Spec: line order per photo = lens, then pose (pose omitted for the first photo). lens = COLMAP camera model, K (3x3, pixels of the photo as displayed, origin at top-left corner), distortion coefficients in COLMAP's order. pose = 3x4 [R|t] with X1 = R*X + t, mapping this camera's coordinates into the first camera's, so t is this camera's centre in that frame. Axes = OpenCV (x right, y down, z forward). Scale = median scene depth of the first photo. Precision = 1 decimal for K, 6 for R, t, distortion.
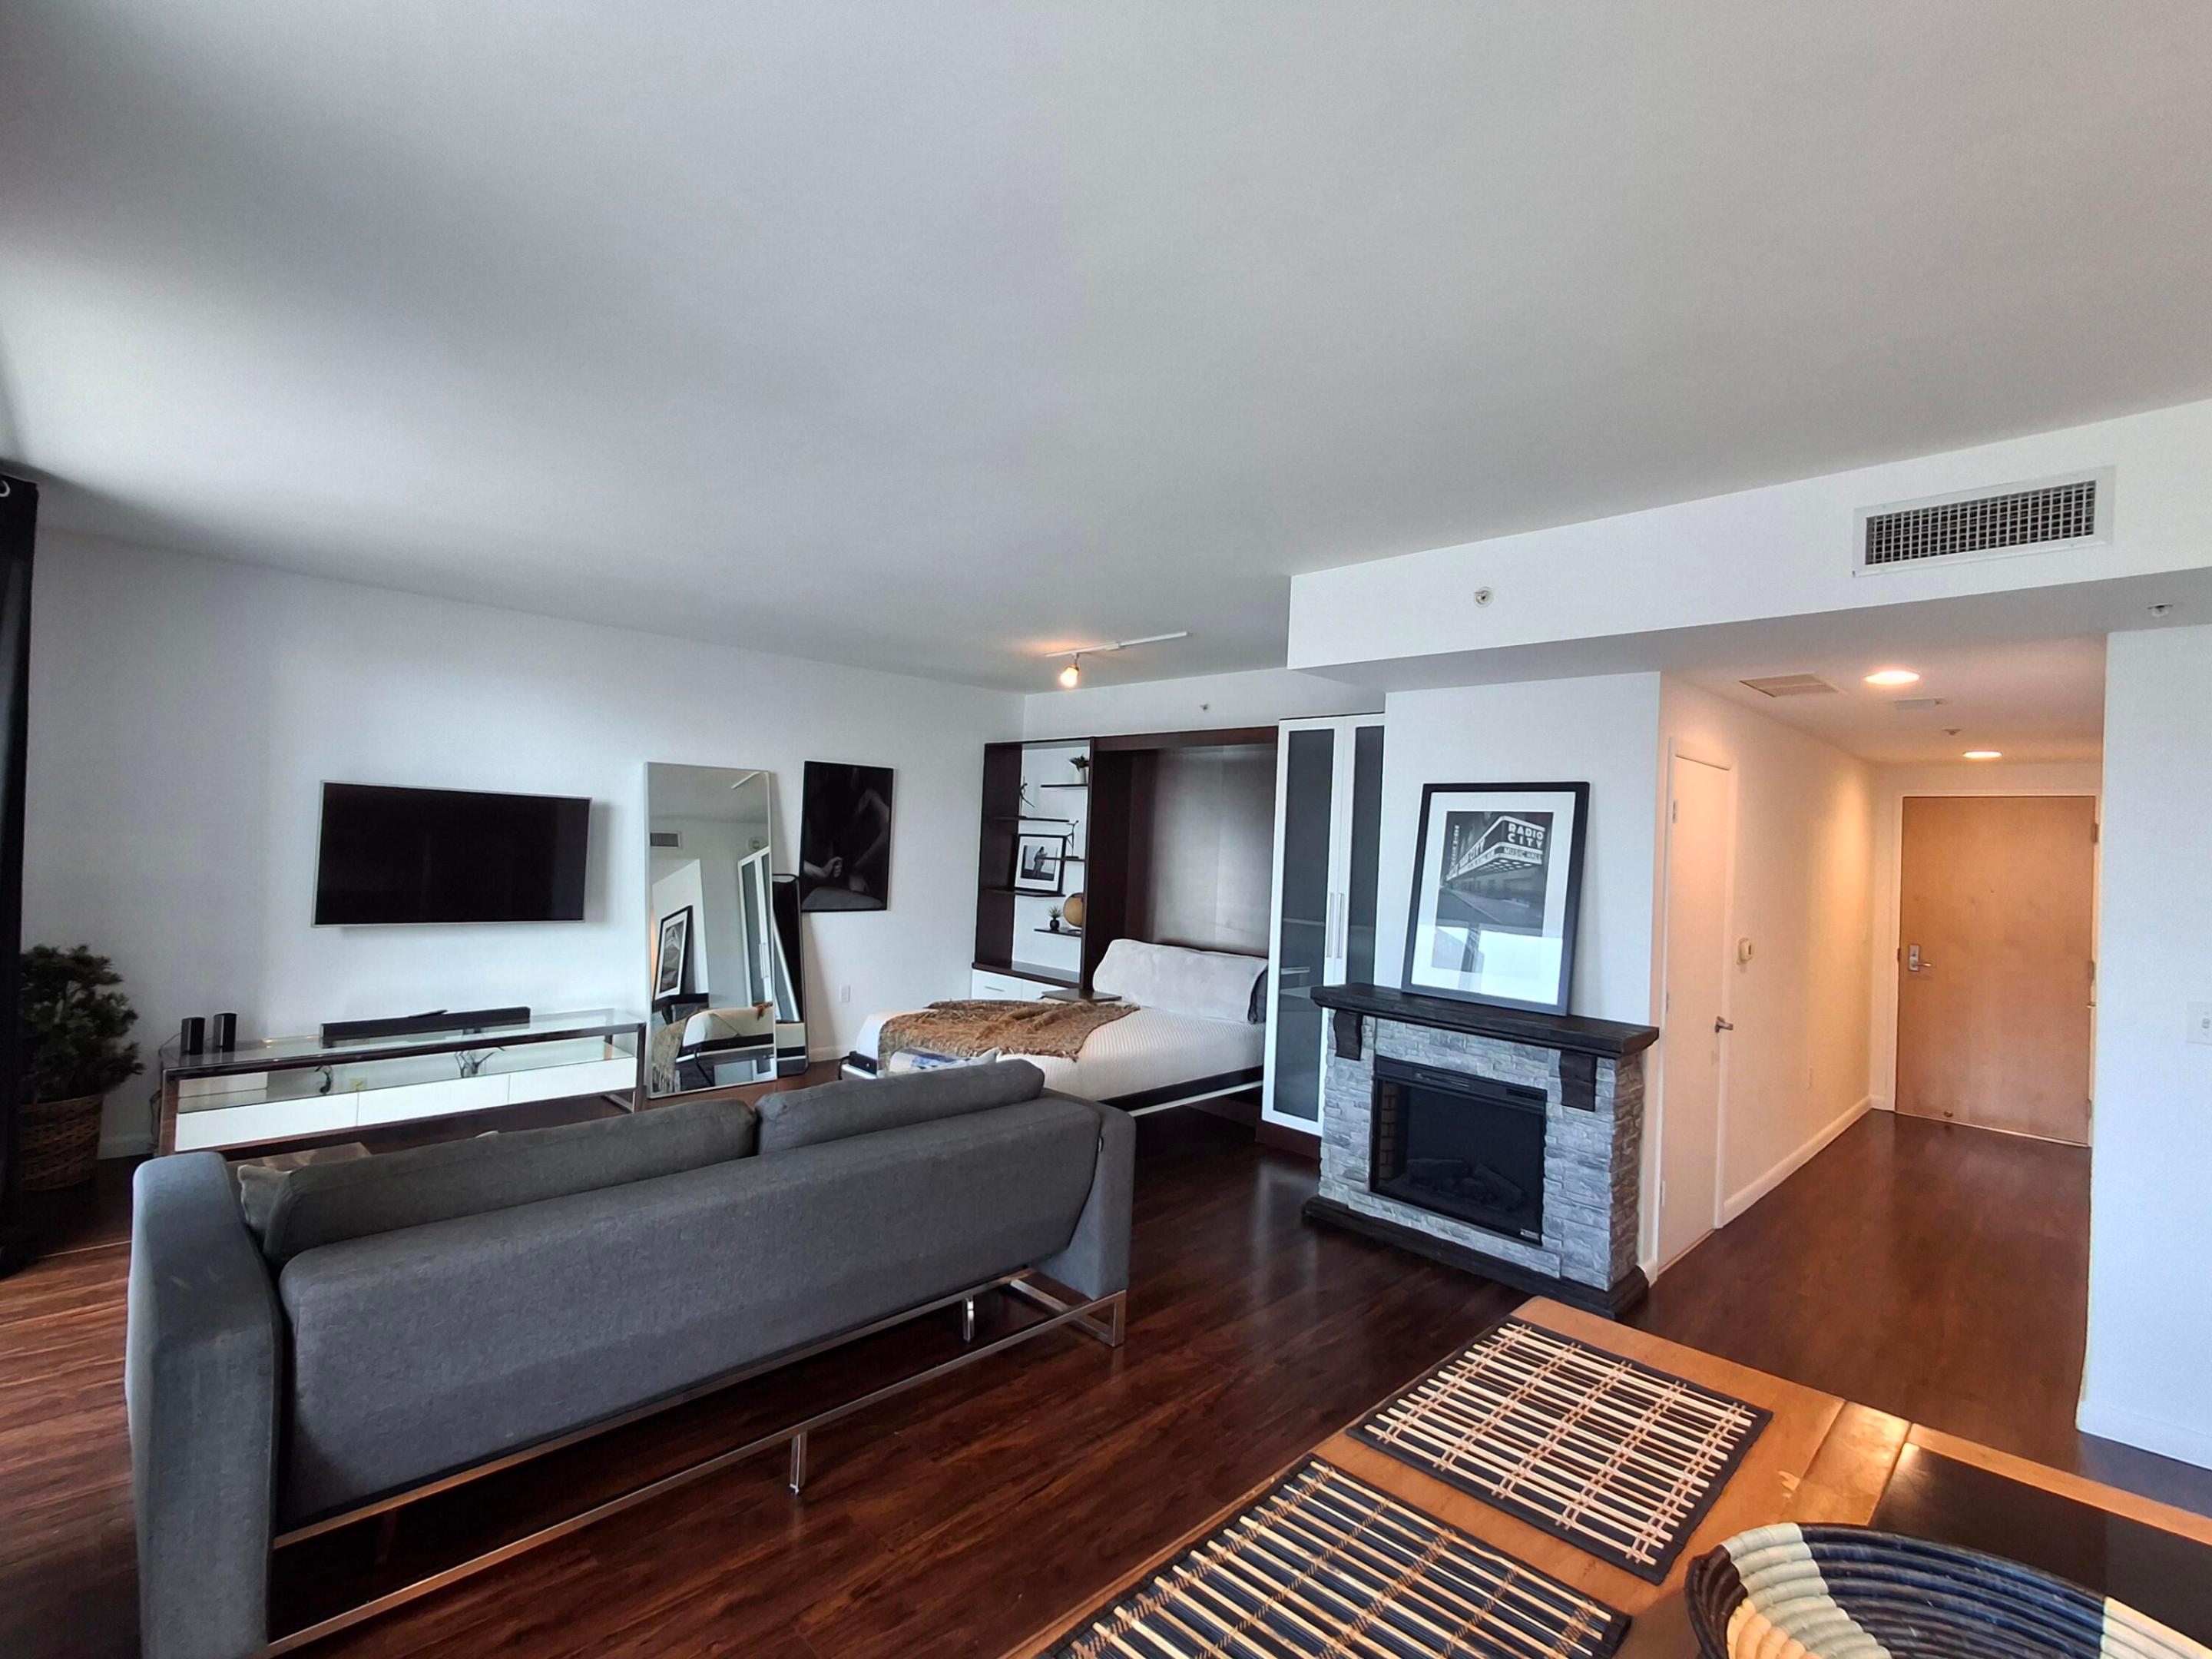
lens RADIAL K [[1019.7, 0, 1083.7], [0, 1019.7, 825.1], [0, 0, 1]] dist [-0.000588, 0.000764]
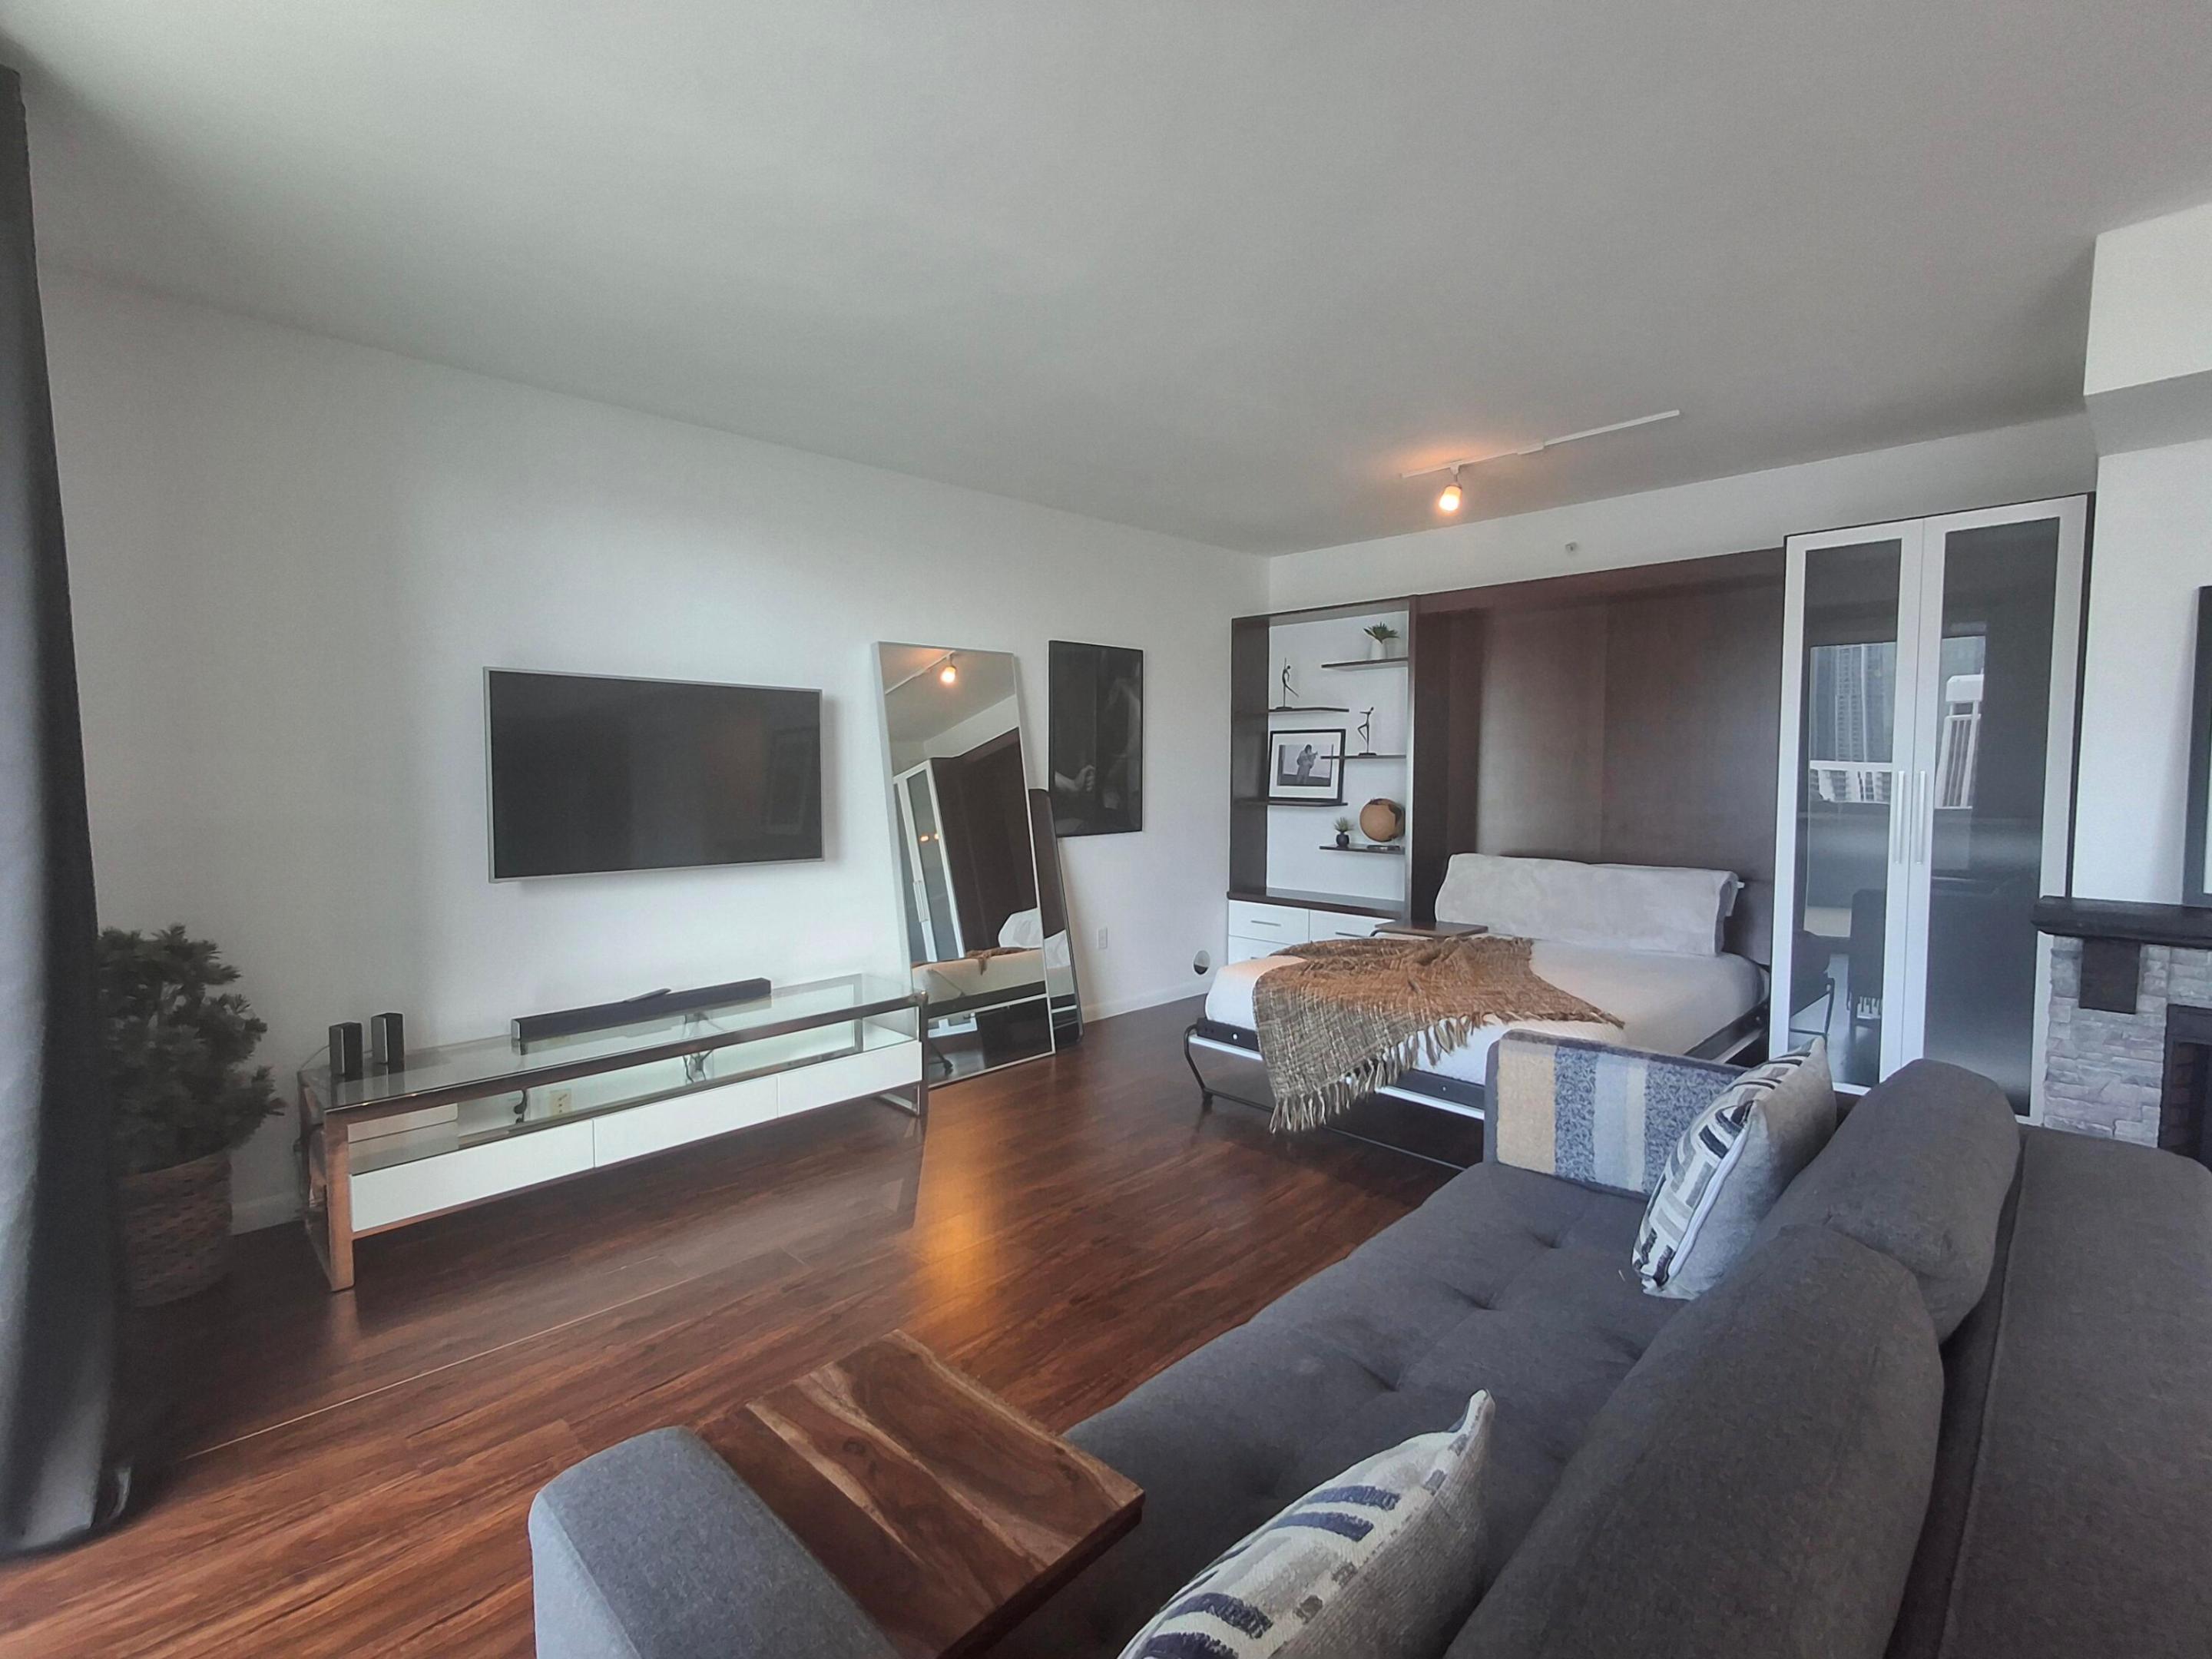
lens RADIAL K [[1016.7, 0, 1079.7], [0, 1016.7, 814.3], [0, 0, 1]] dist [0.000560, -0.000225]
pose [[0.999041, -0.043754, 0.001569, -0.307944], [0.043573, 0.997128, 0.061945, 0.024691], [-0.004274, -0.061818, 0.998078, 0.271427]]
